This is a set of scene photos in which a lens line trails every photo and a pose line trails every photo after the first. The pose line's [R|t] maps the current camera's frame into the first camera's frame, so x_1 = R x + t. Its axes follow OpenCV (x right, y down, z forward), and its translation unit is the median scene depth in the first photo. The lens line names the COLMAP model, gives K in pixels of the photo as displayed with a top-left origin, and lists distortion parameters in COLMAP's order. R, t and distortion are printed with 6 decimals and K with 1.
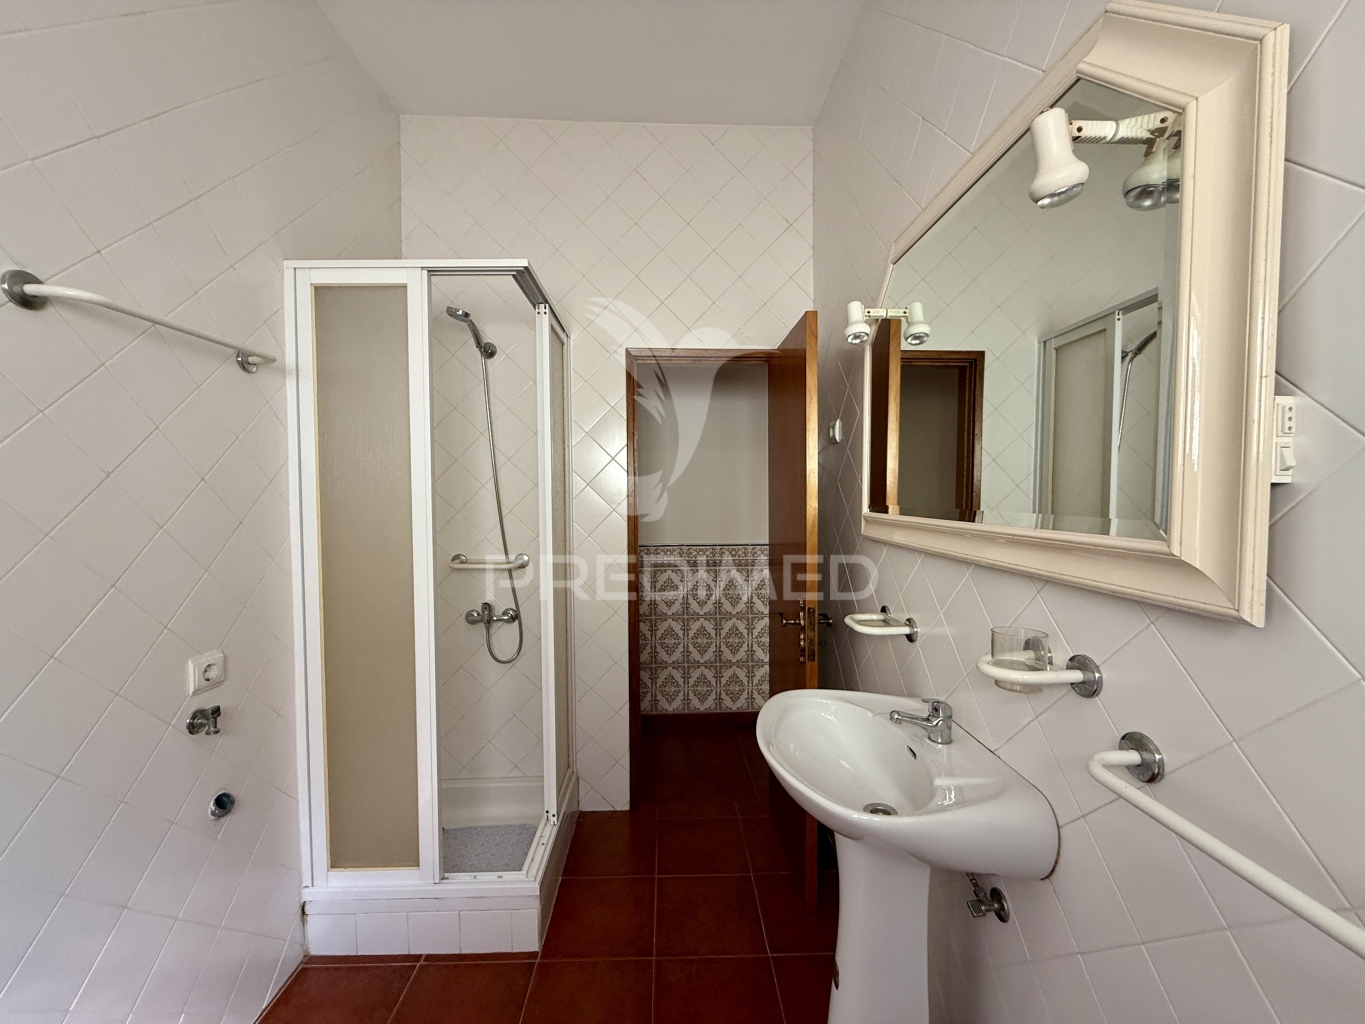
lens RADIAL K [[545.6, 0, 681.5], [0, 545.6, 510.9], [0, 0, 1]] dist [-0.003566, 0.000625]
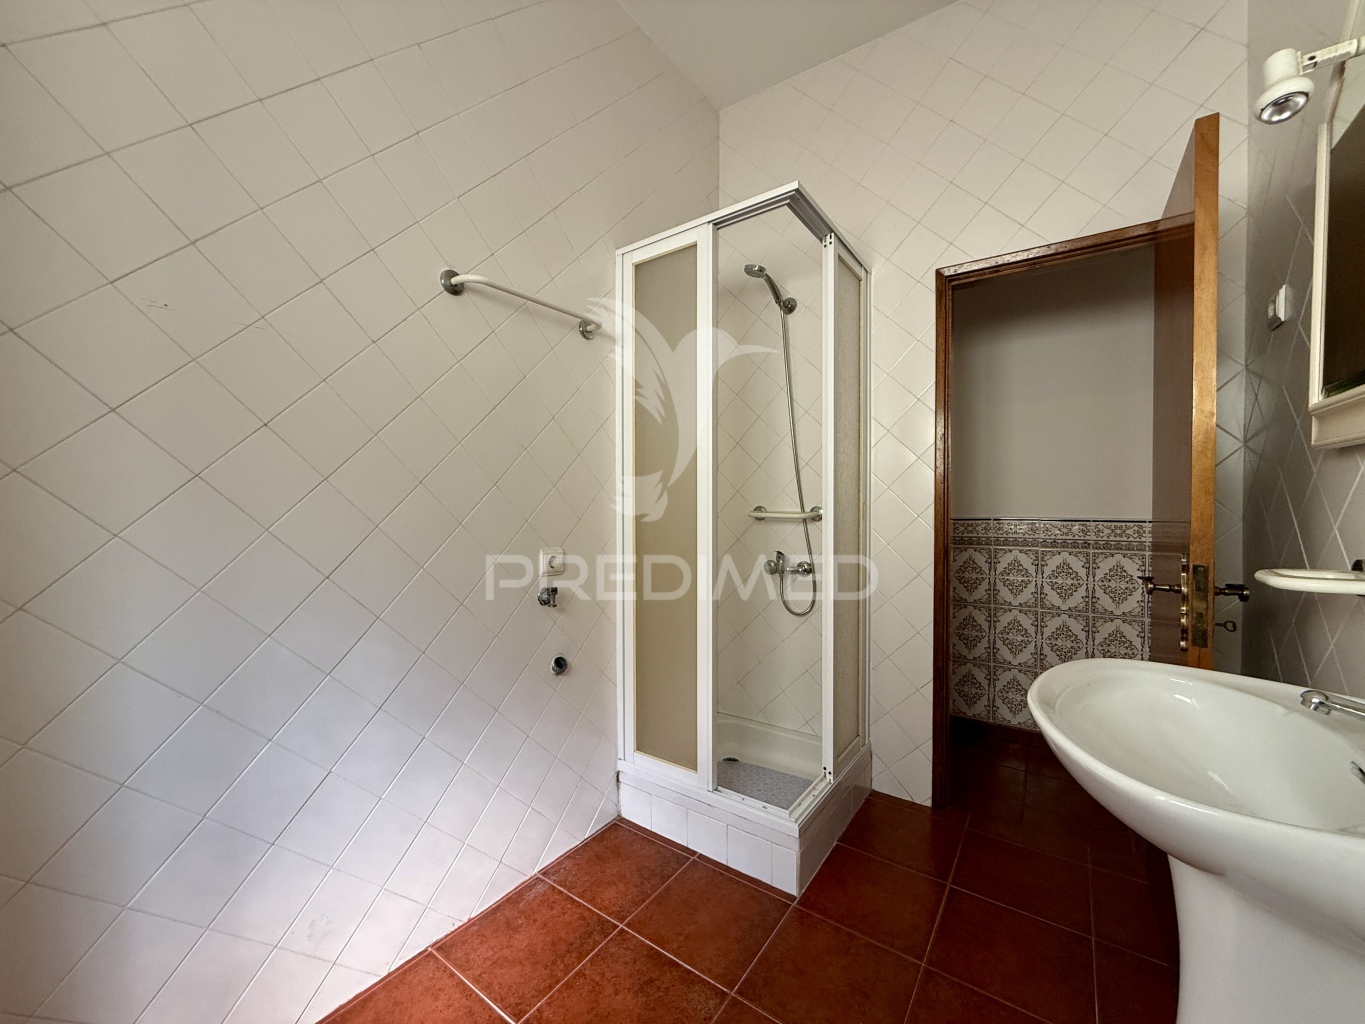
lens RADIAL K [[545.6, 0, 679.2], [0, 545.6, 515.3], [0, 0, 1]] dist [-0.003566, 0.000625]
pose [[0.793356, 0.014562, -0.608584, 0.134122], [-0.020956, 0.999775, -0.003396, 0.129235], [0.608398, 0.015447, 0.793482, 0.090633]]
